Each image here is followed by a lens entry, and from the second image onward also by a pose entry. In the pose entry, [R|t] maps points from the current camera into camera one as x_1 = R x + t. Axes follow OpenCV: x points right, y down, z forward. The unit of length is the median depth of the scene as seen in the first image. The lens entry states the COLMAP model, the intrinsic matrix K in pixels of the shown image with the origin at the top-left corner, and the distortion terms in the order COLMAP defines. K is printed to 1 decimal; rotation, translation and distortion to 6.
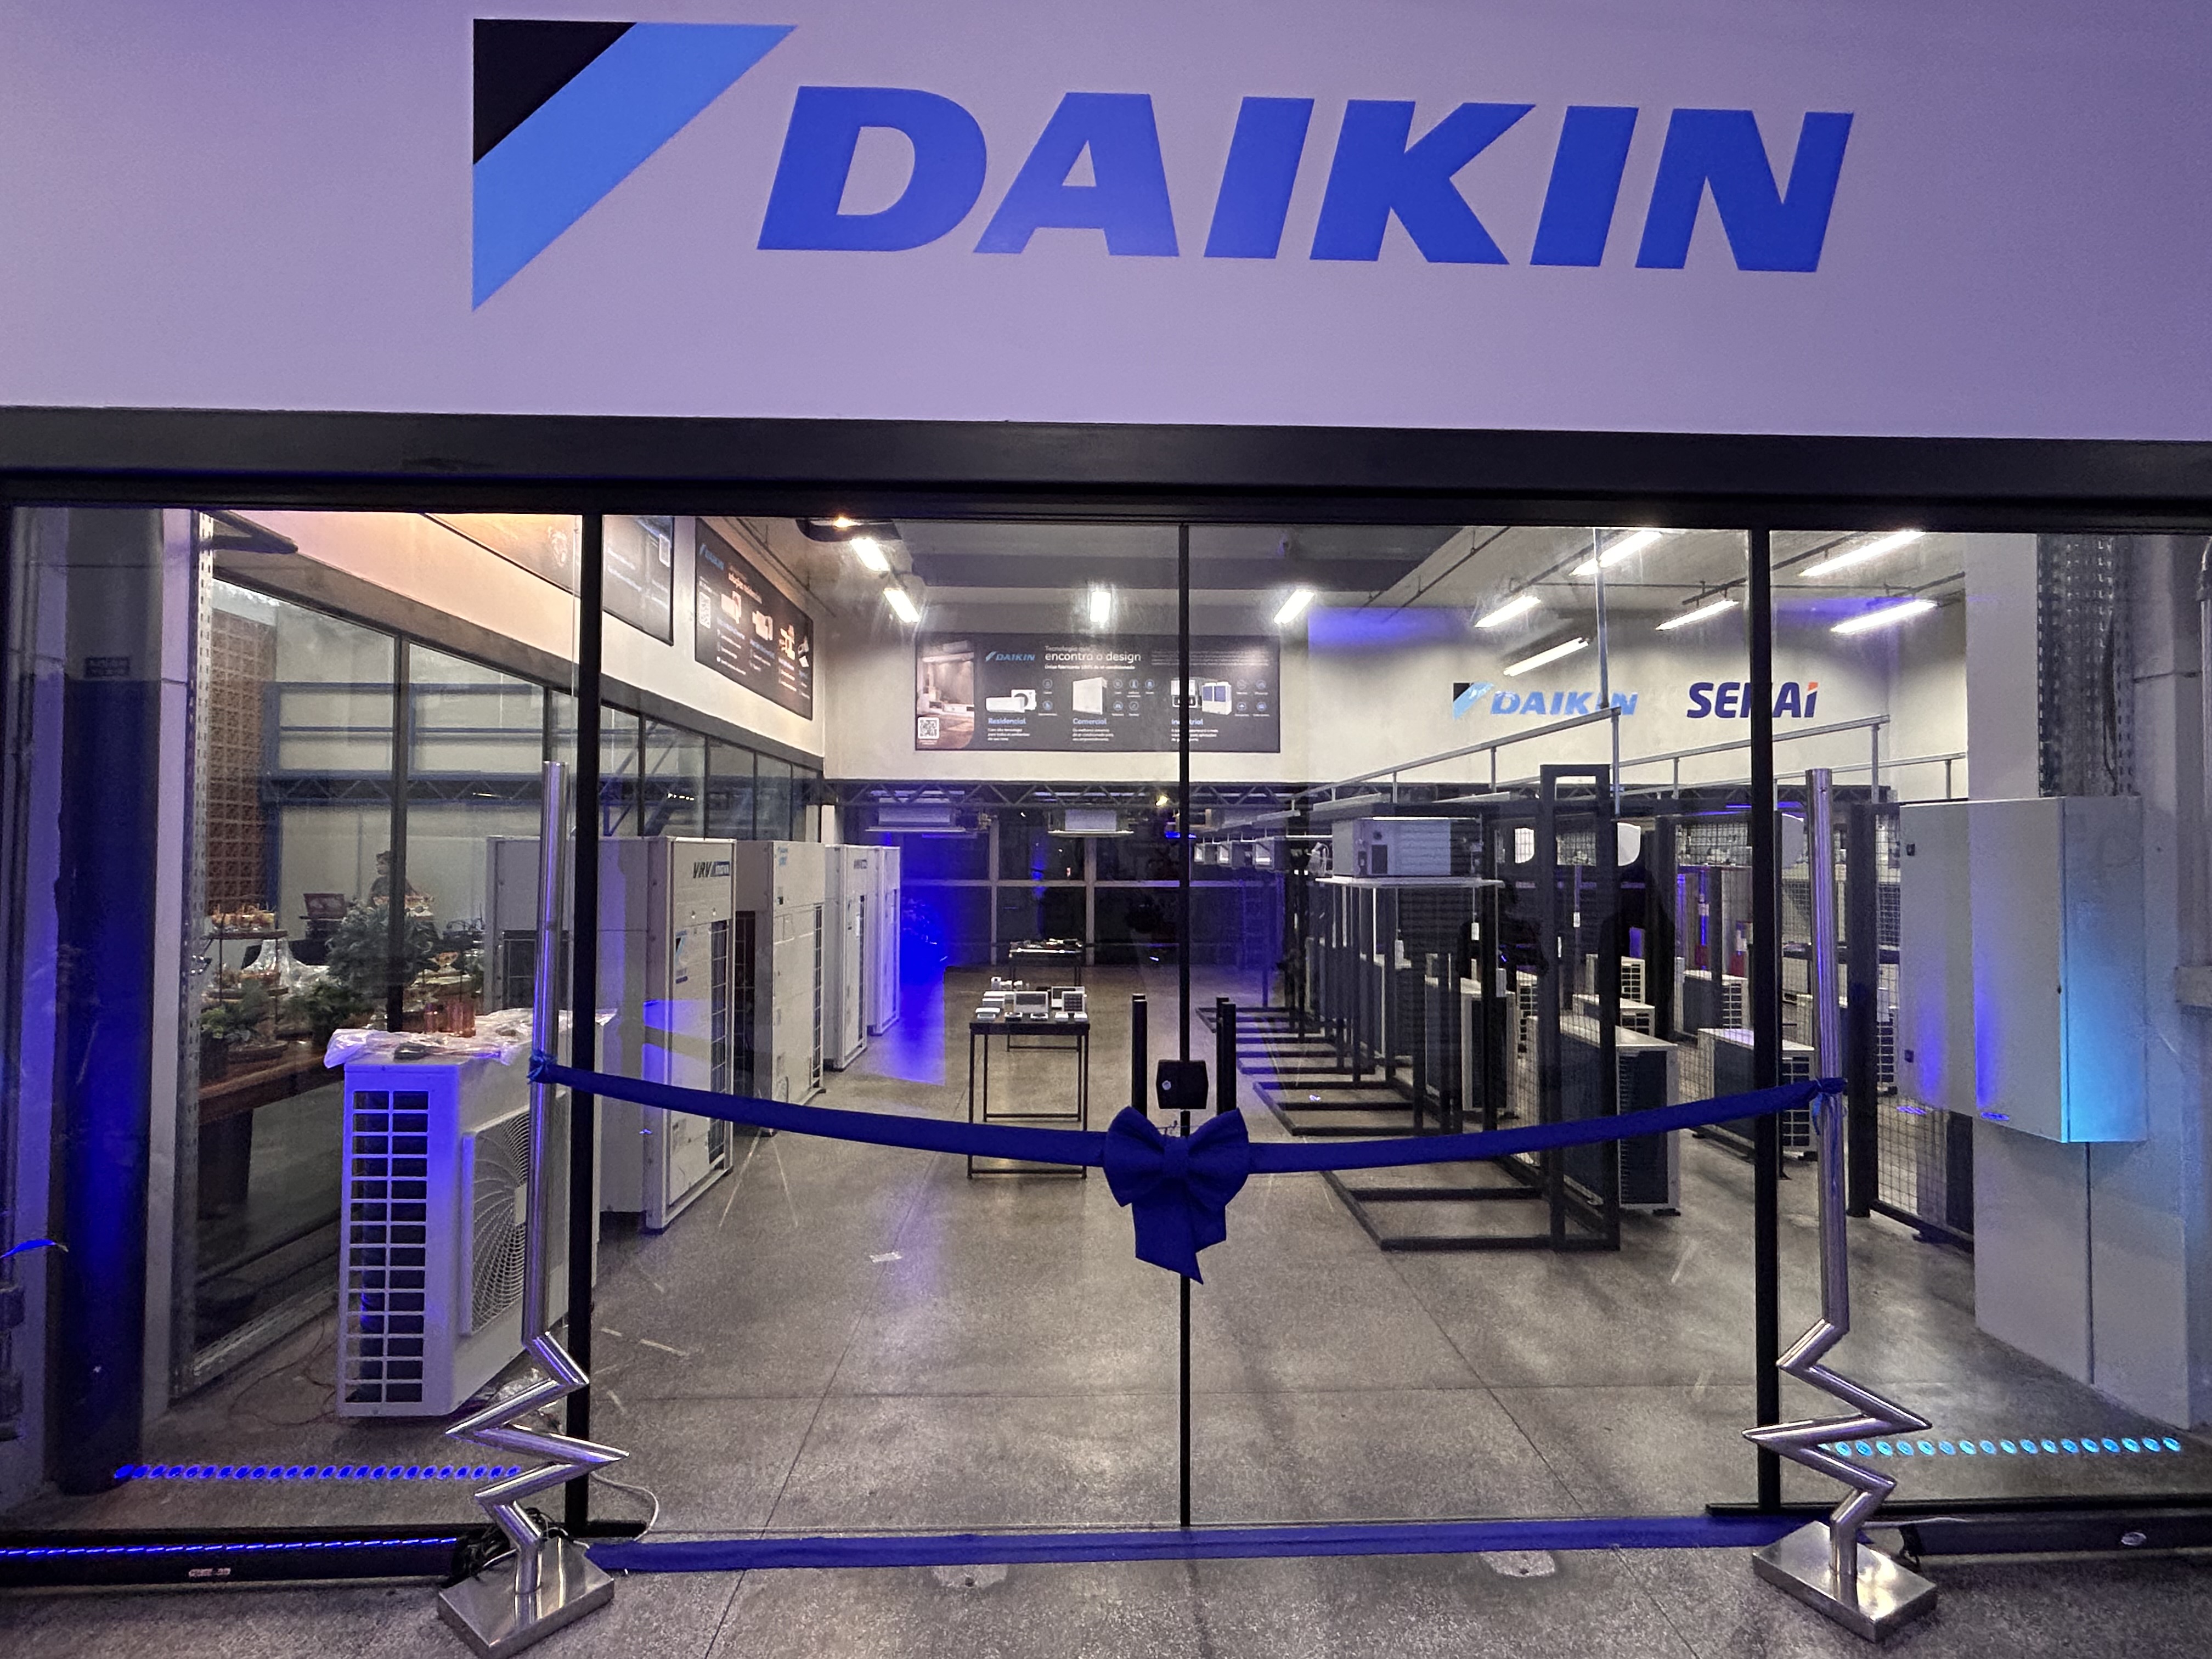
lens RADIAL K [[1079.2, 0, 1113.5], [0, 1079.2, 831.1], [0, 0, 1]] dist [0.000169, 0.001703]
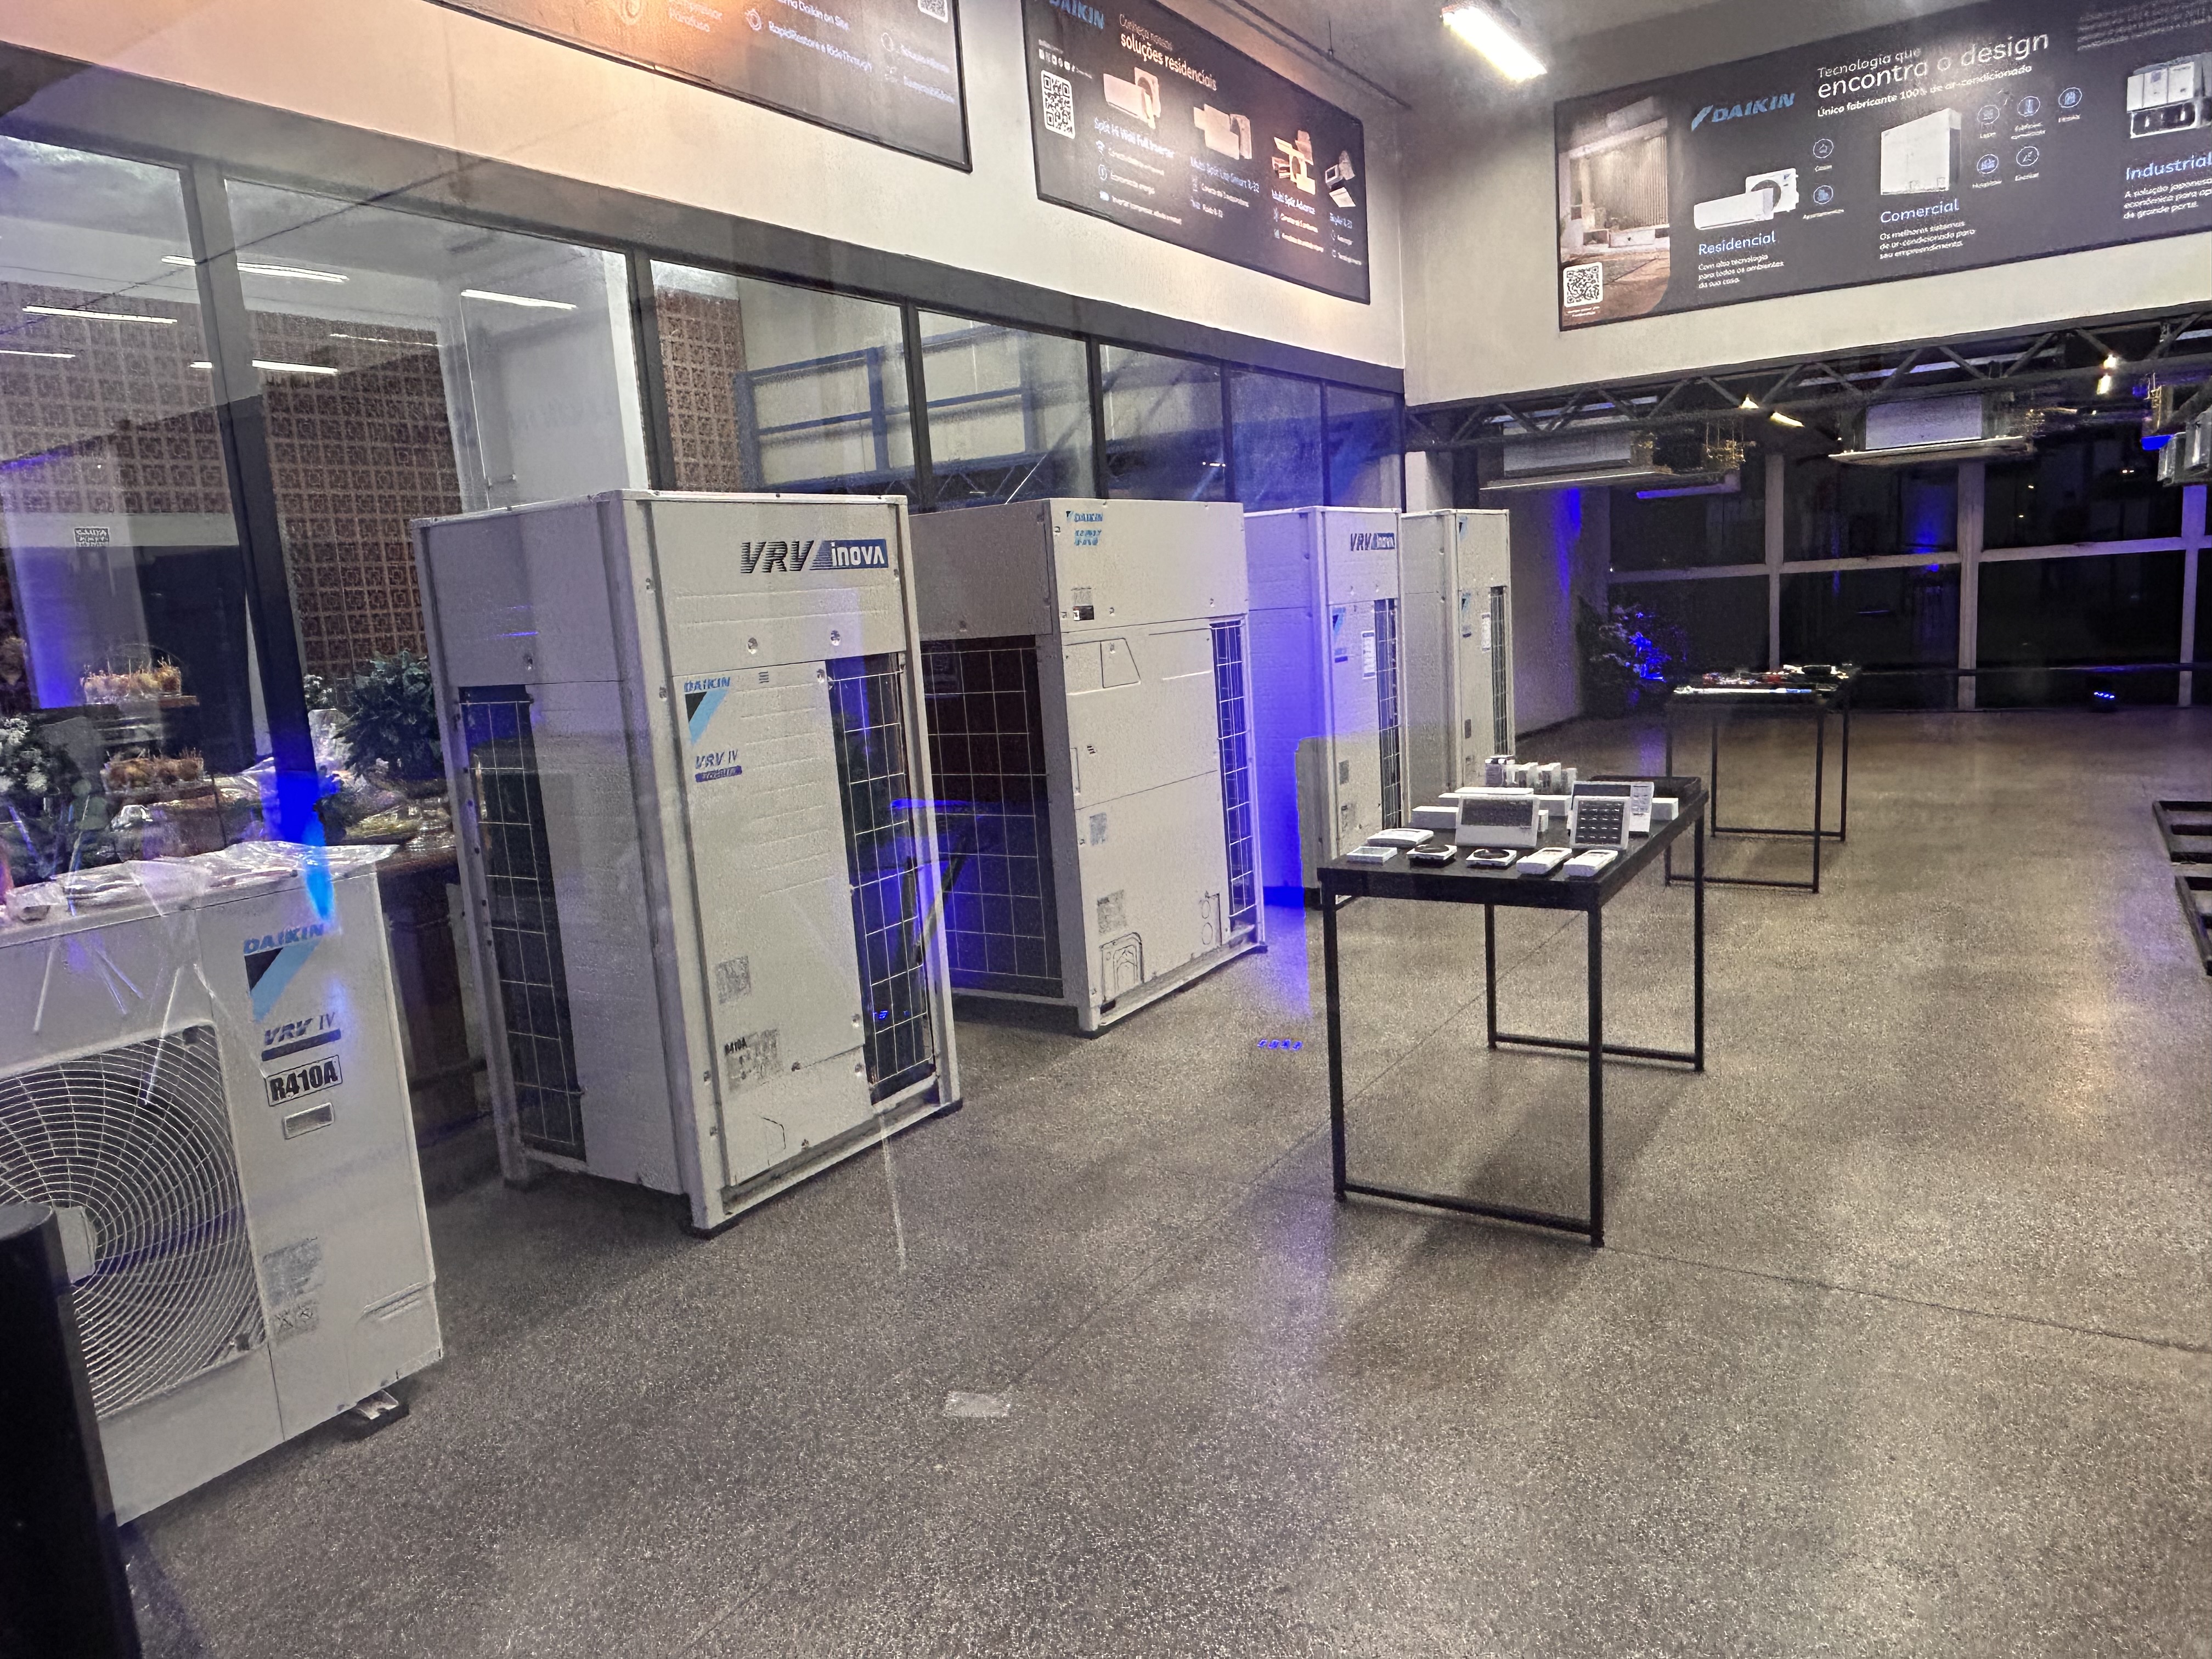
lens RADIAL K [[1465.2, 0, 1106.0], [0, 1465.2, 829.5], [0, 0, 1]] dist [-0.004822, 0.001721]
pose [[0.821410, 0.031612, -0.569462, 0.124178], [0.085506, 0.980353, 0.177757, 0.045501], [0.563893, -0.194704, 0.802568, 0.442186]]
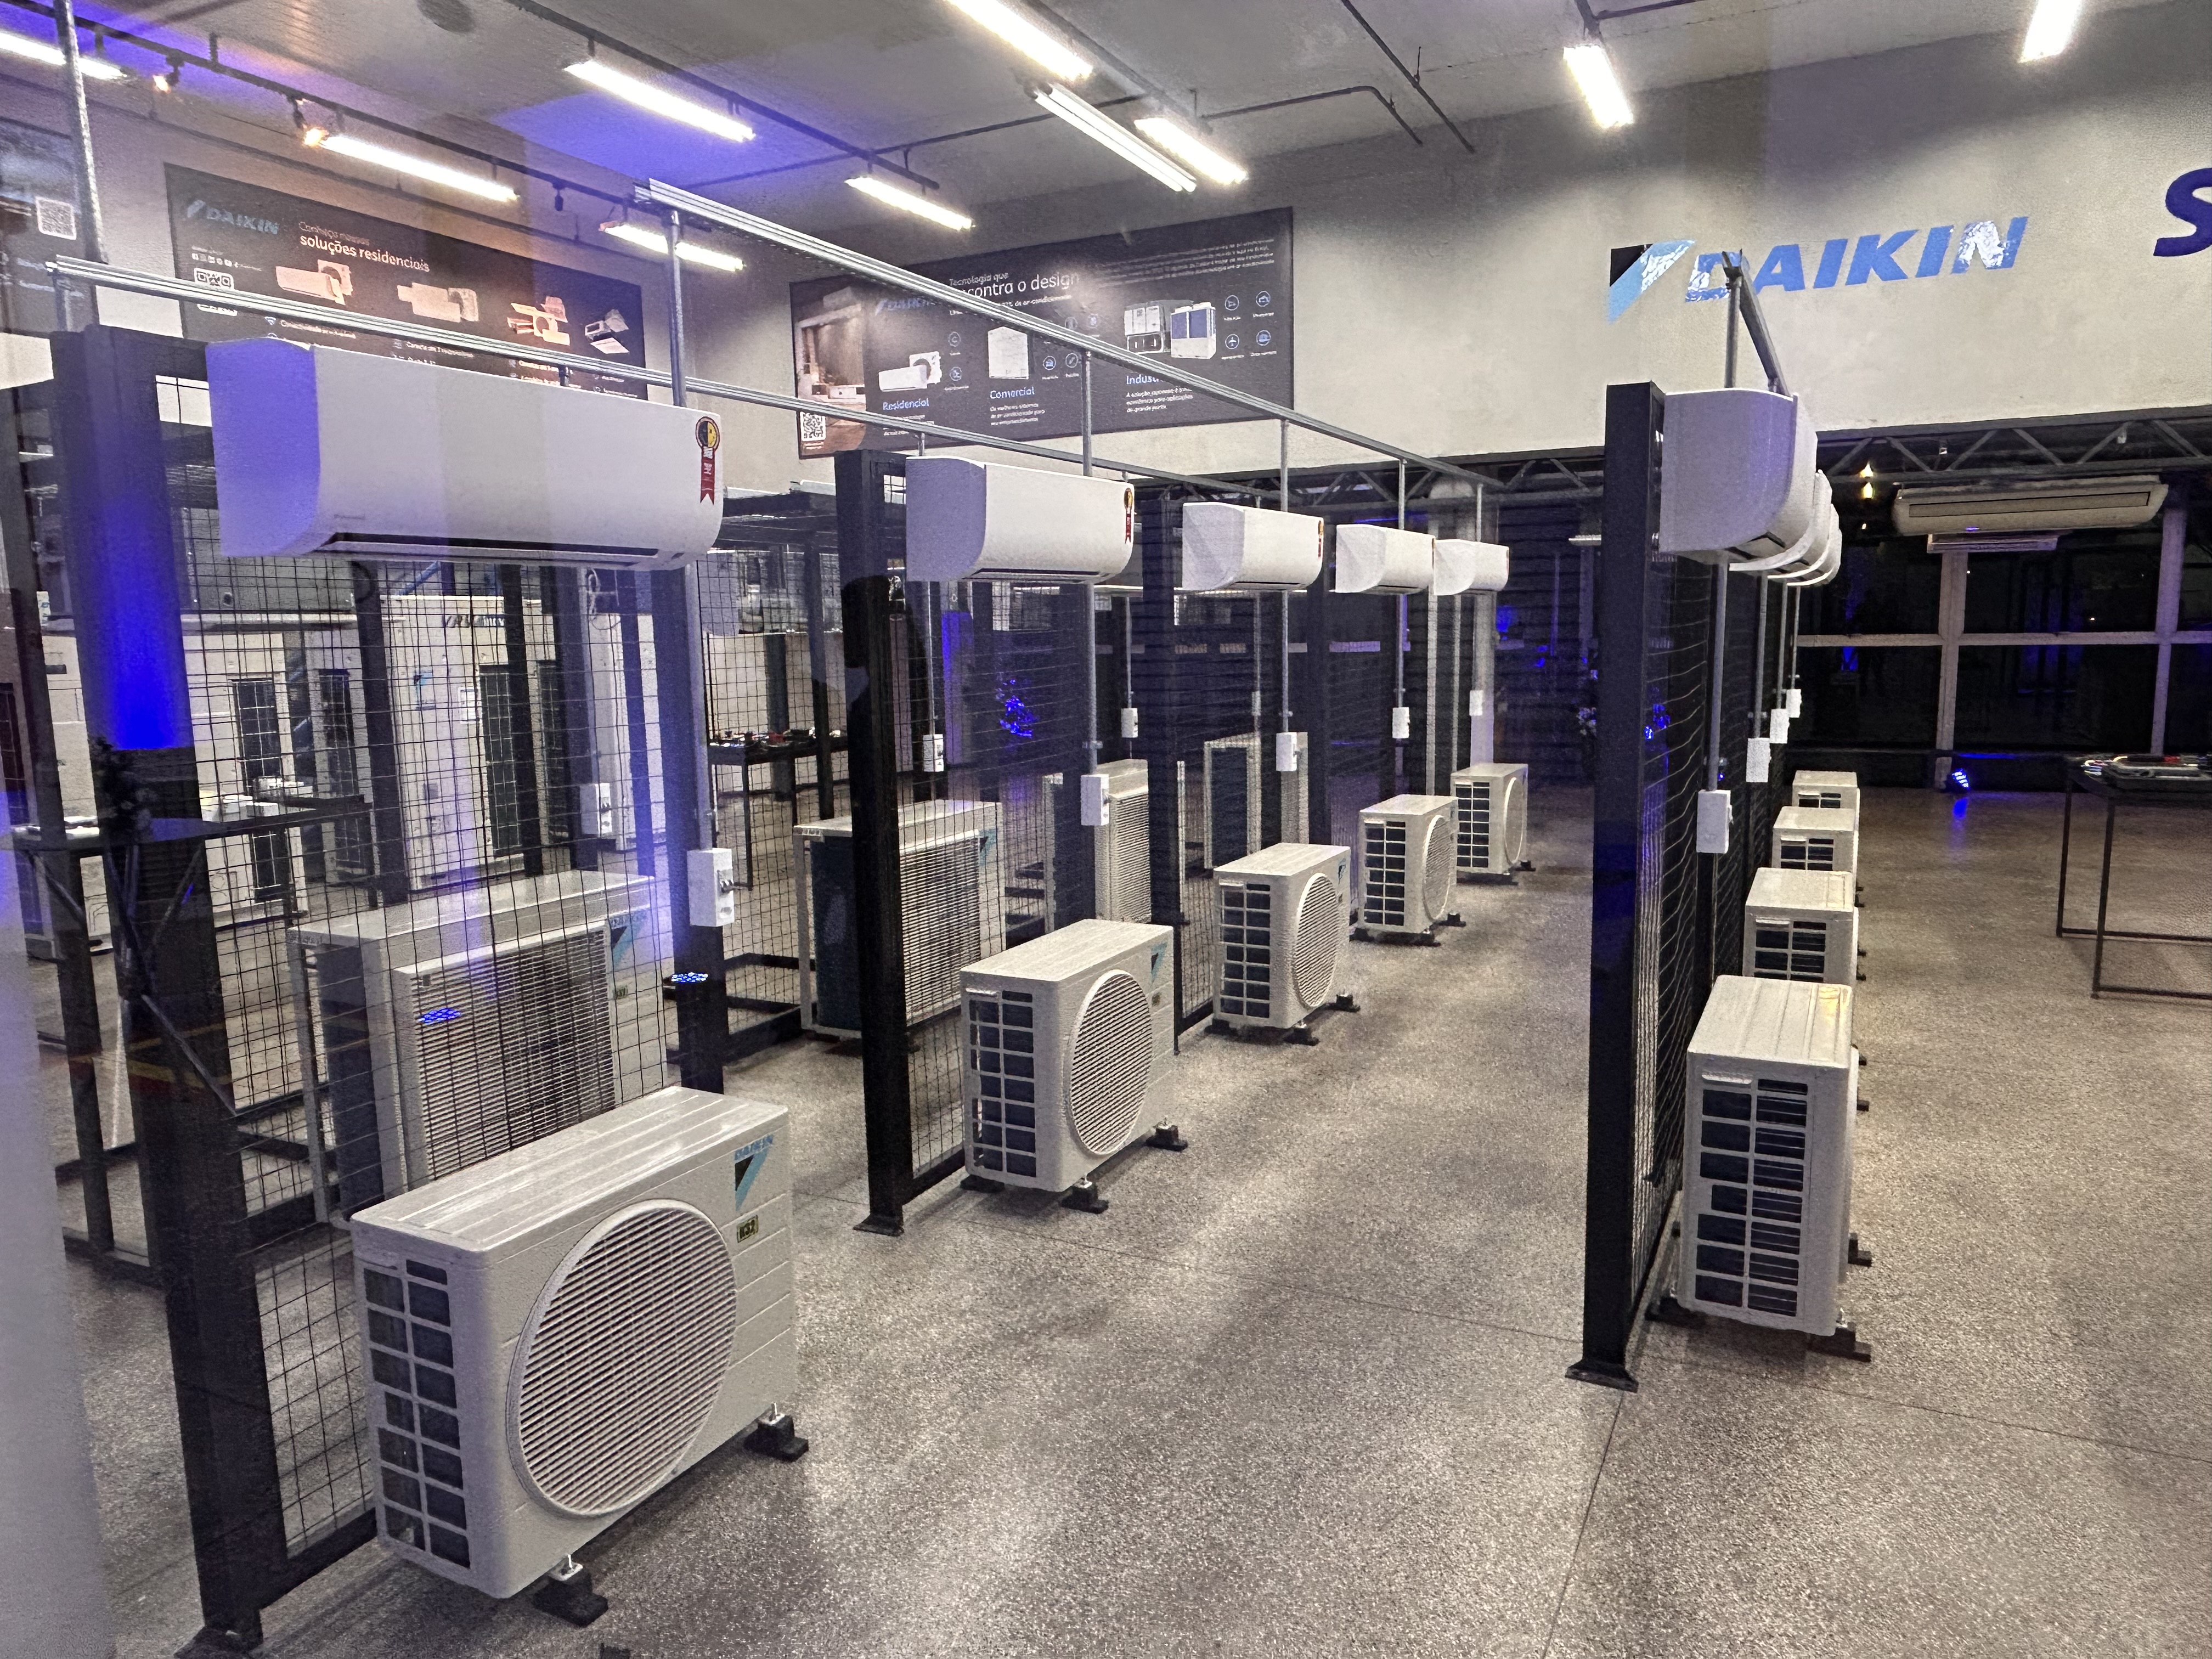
lens RADIAL K [[1472.0, 0, 1102.9], [0, 1472.0, 841.6], [0, 0, 1]] dist [-0.005537, -0.002133]
pose [[0.874080, 0.050771, -0.483121, 0.954599], [0.032398, 0.986217, 0.162256, 0.045249], [0.484700, -0.157477, 0.860388, 0.468102]]
